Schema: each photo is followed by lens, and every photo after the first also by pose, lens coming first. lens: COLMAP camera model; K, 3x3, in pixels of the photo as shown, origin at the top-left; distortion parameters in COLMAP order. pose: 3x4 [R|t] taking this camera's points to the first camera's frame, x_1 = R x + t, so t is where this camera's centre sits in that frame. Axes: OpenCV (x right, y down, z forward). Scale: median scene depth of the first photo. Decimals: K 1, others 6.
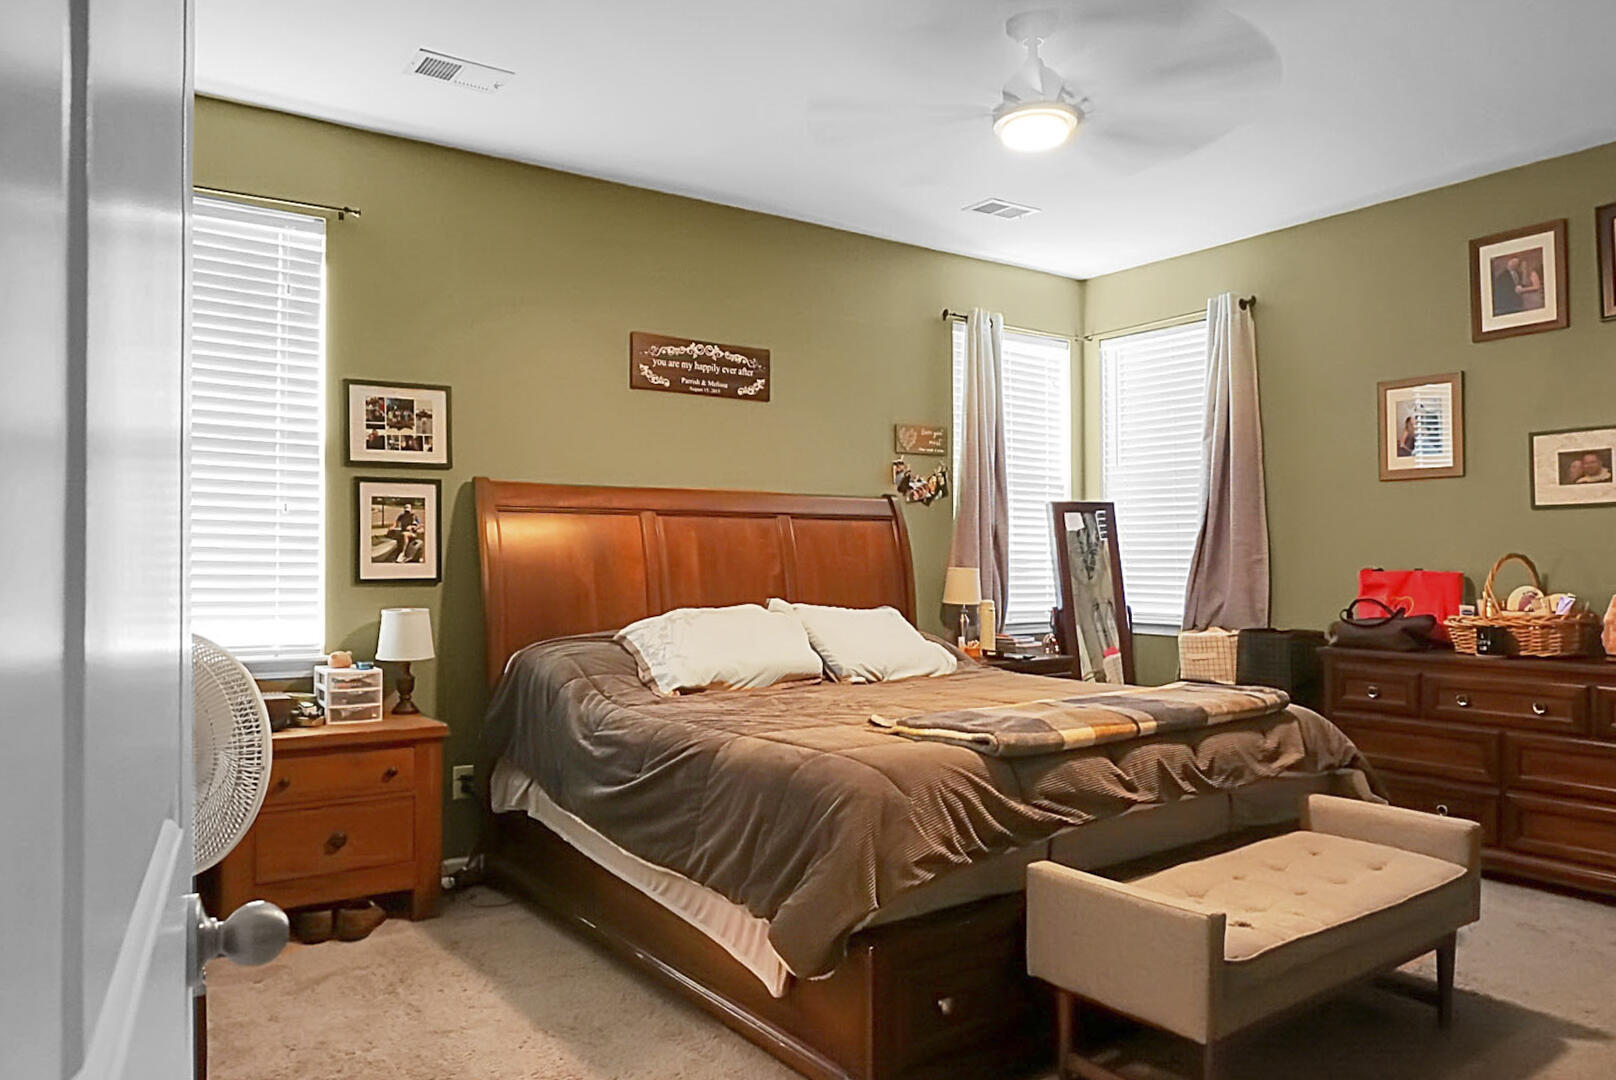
lens RADIAL K [[1088.1, 0, 800.0], [0, 1088.1, 540.0], [0, 0, 1]] dist [-0.054085, 0.037794]
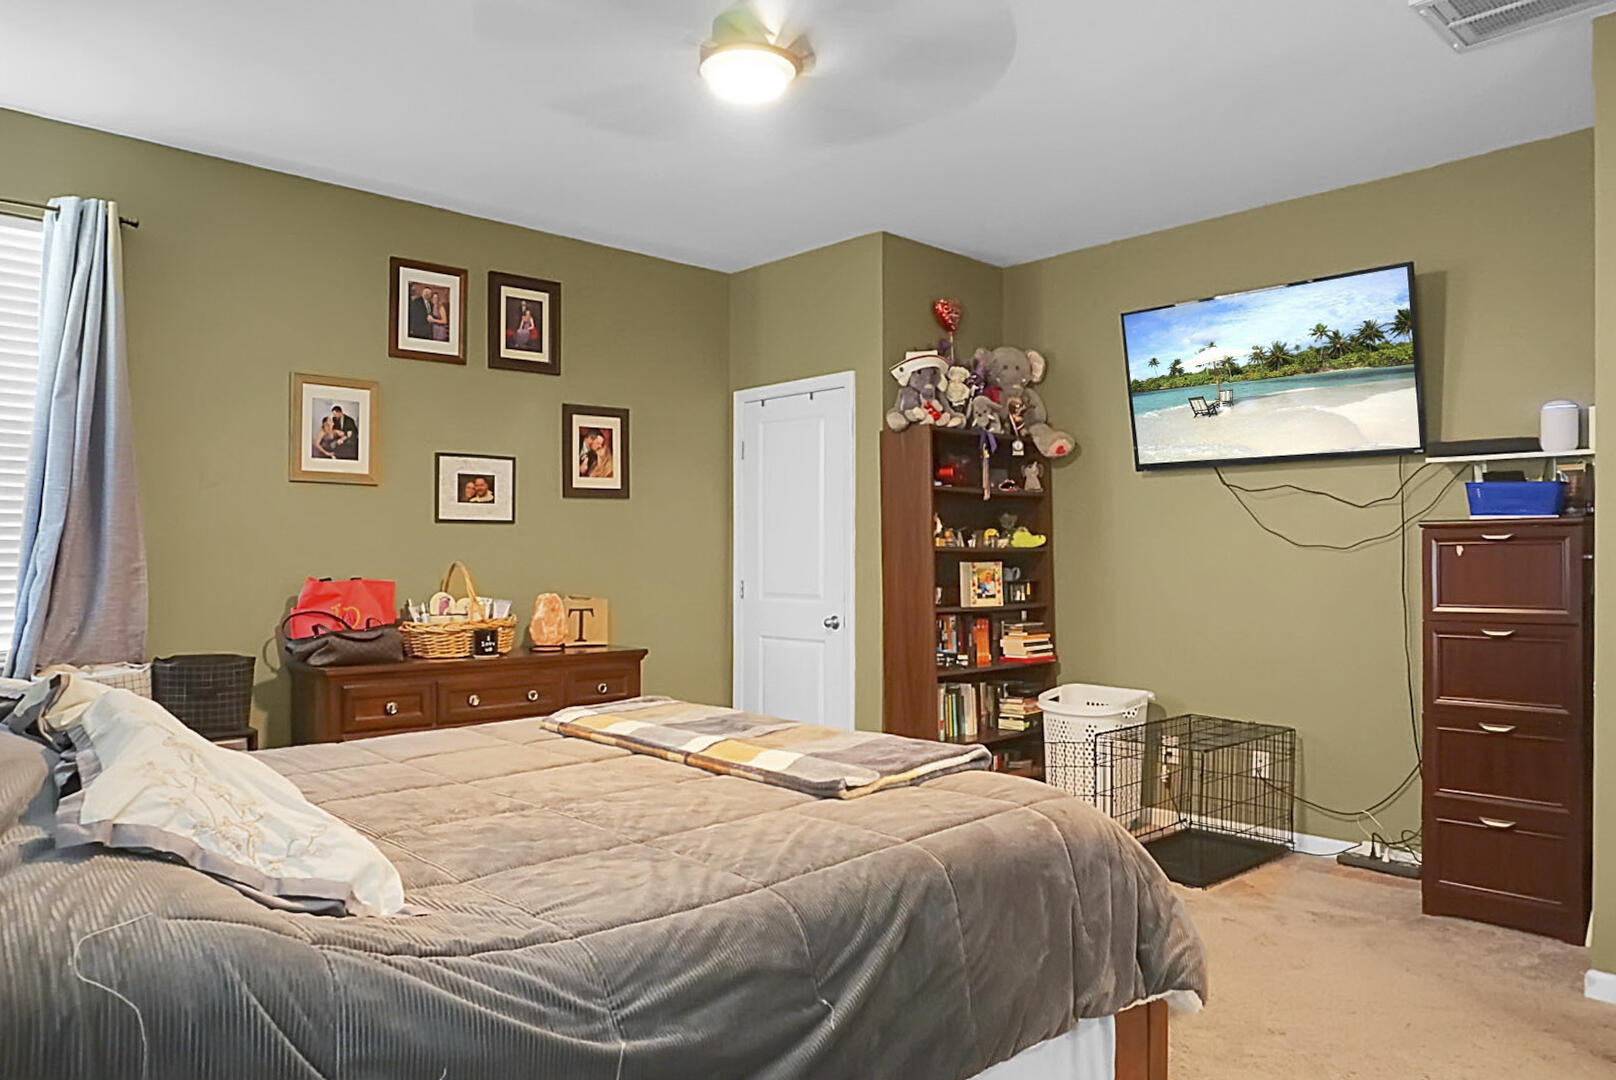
lens RADIAL K [[1088.1, 0, 807.7], [0, 1088.1, 543.5], [0, 0, 1]] dist [-0.054085, 0.037794]
pose [[-0.139675, 0.019581, 0.990004, -0.463880], [-0.017024, 0.999609, -0.022173, 0.011022], [-0.990051, -0.019951, -0.139287, 0.775690]]
